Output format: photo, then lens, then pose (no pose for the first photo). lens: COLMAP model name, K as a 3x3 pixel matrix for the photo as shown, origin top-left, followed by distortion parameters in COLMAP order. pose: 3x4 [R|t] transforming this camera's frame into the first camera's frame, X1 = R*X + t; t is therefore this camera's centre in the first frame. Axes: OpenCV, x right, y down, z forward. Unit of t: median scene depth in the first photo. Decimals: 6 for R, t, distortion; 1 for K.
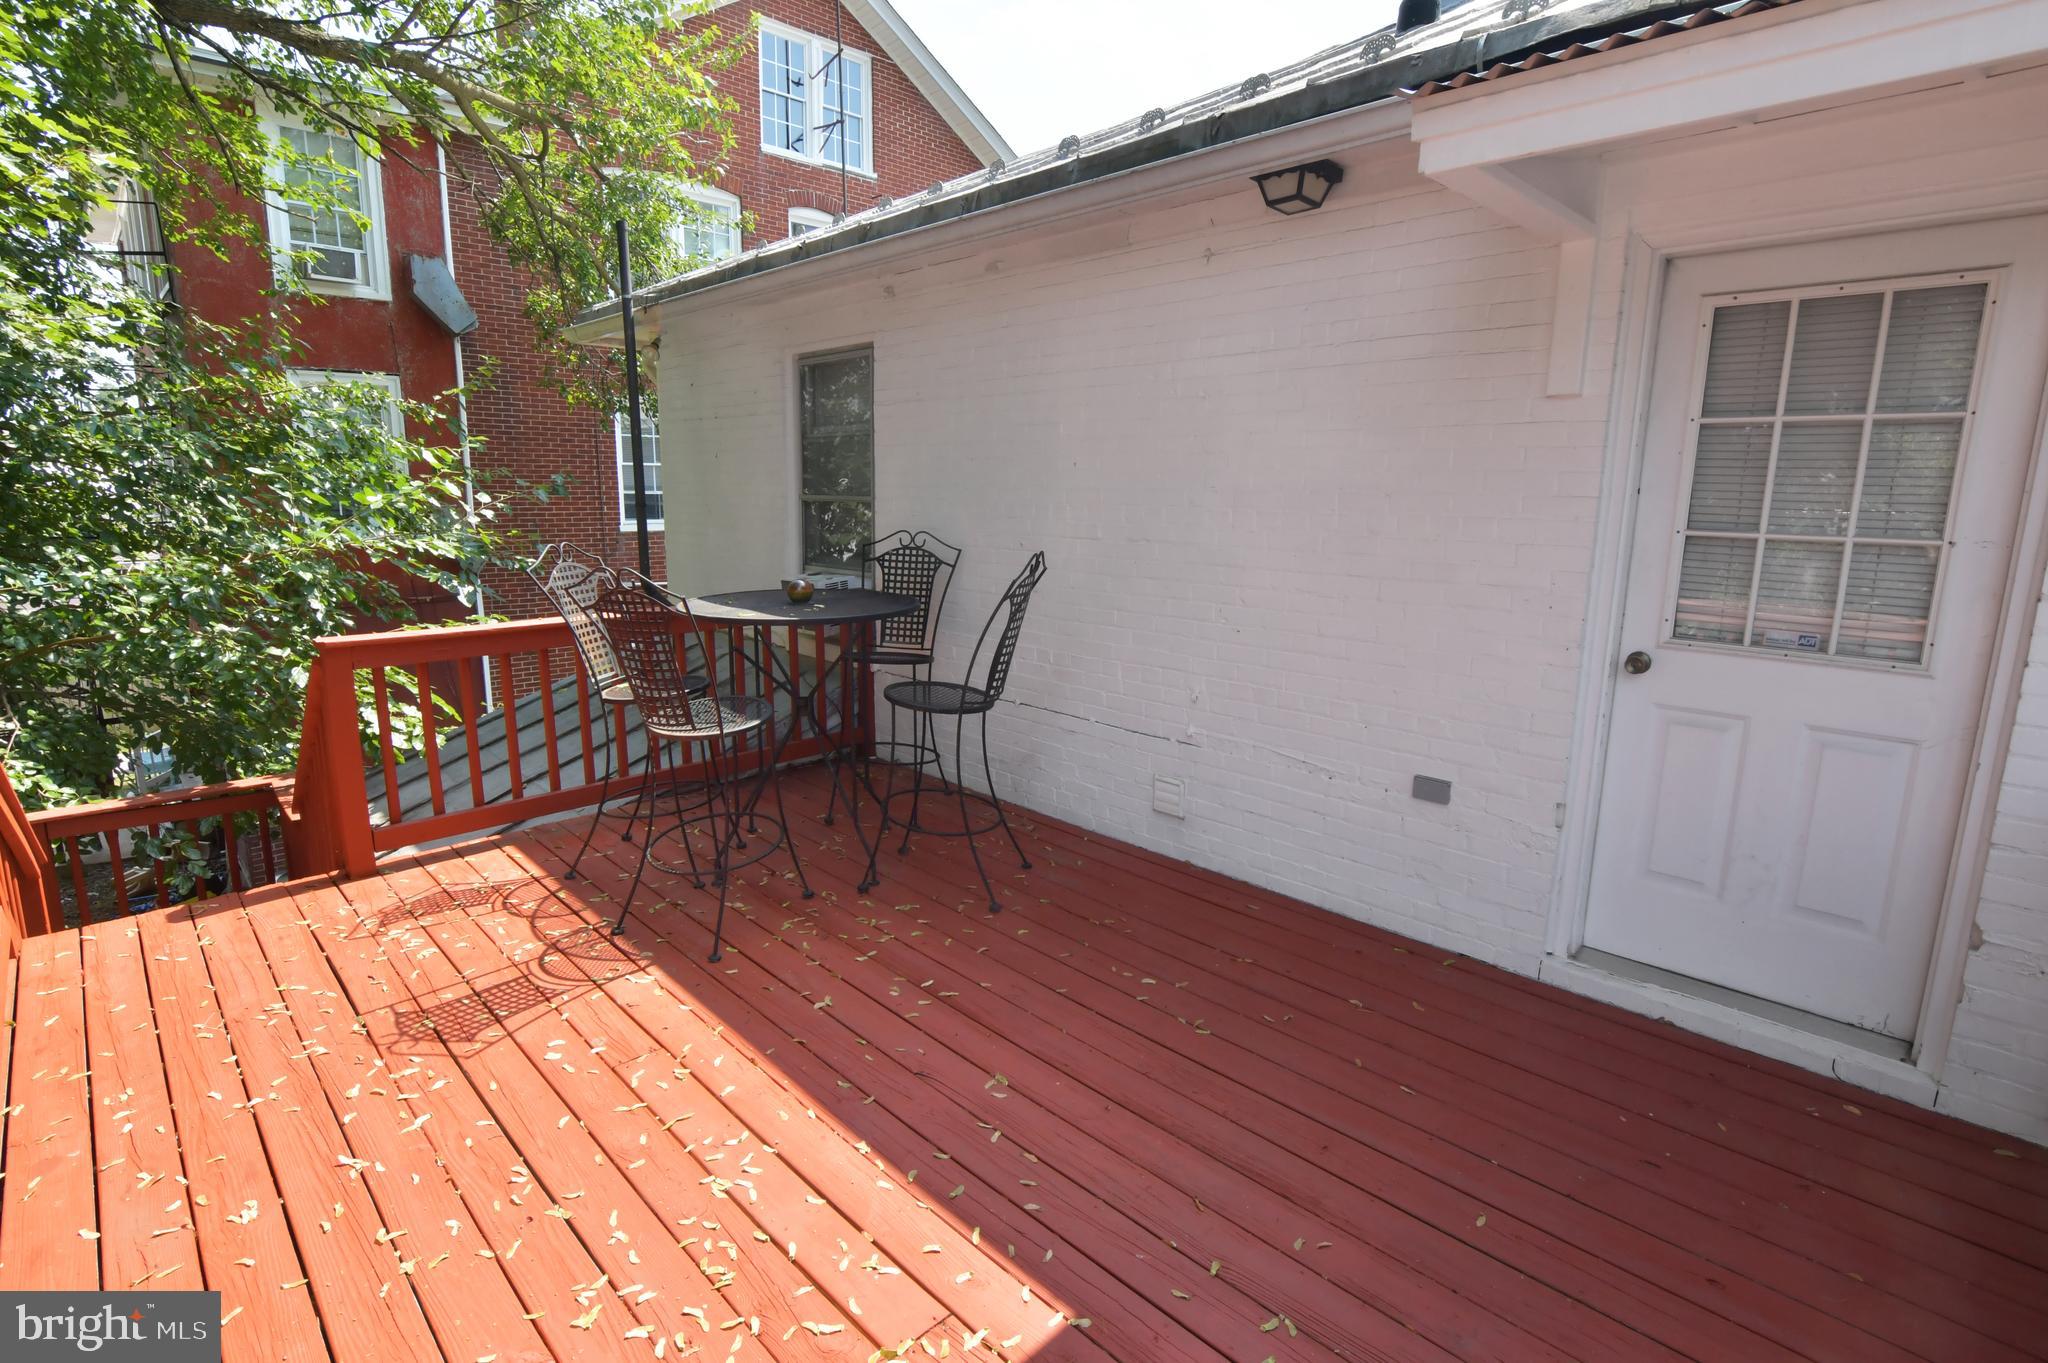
lens RADIAL K [[1006.6, 0, 1020.2], [0, 1006.6, 679.7], [0, 0, 1]] dist [-0.027425, 0.009506]
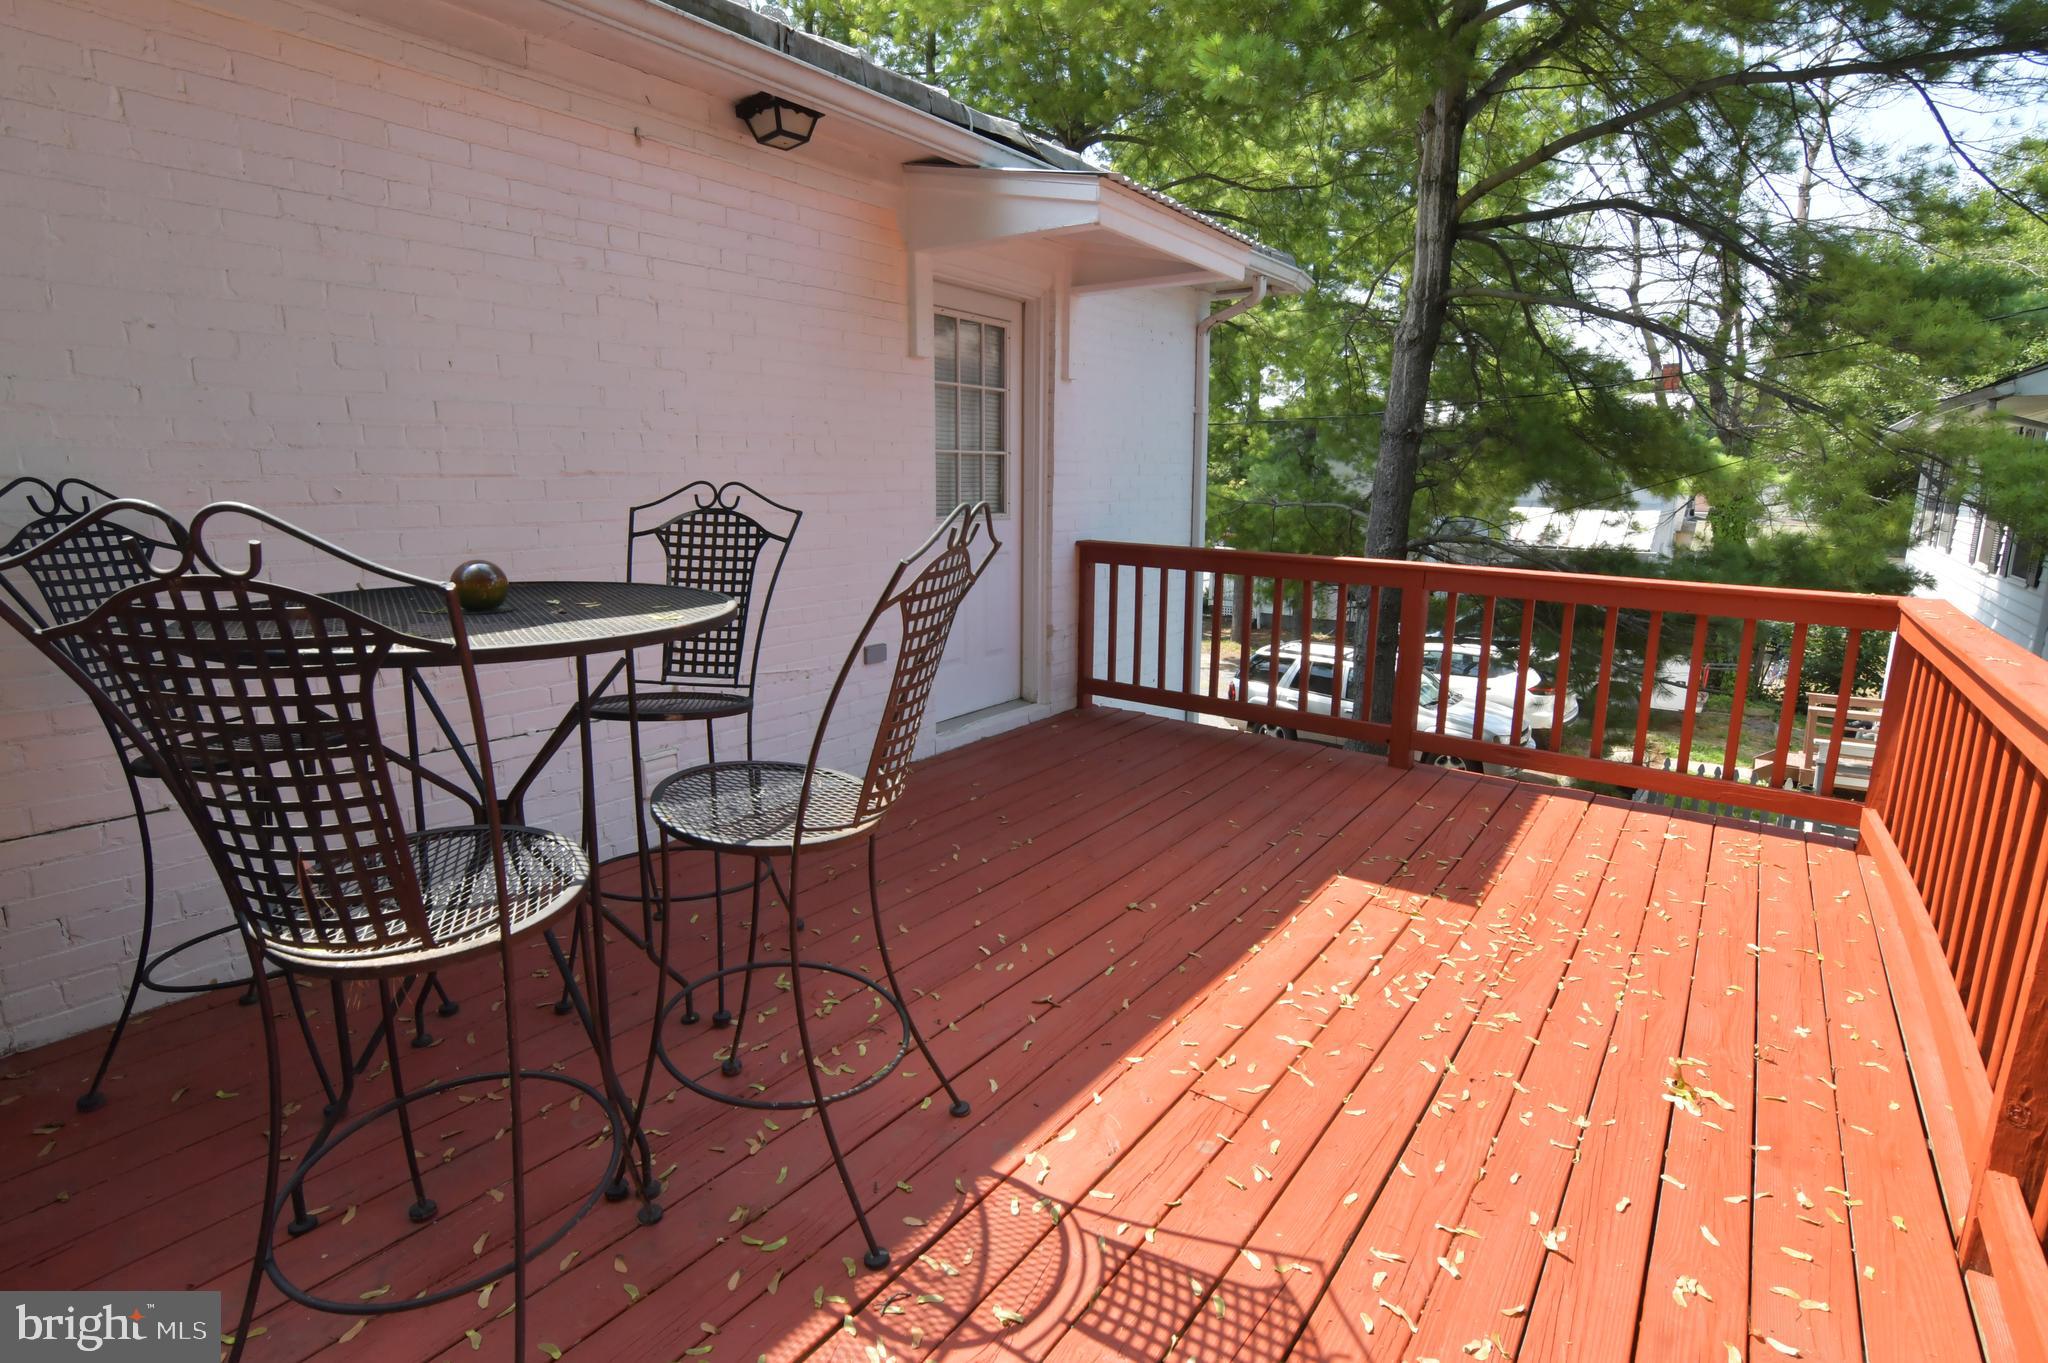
lens RADIAL K [[1006.6, 0, 1020.2], [0, 1006.6, 679.7], [0, 0, 1]] dist [-0.027425, 0.009506]
pose [[-0.172556, -0.205142, 0.963401, -1.083002], [0.180613, 0.954899, 0.235682, -0.164292], [-0.968299, 0.214671, -0.127722, 1.213662]]
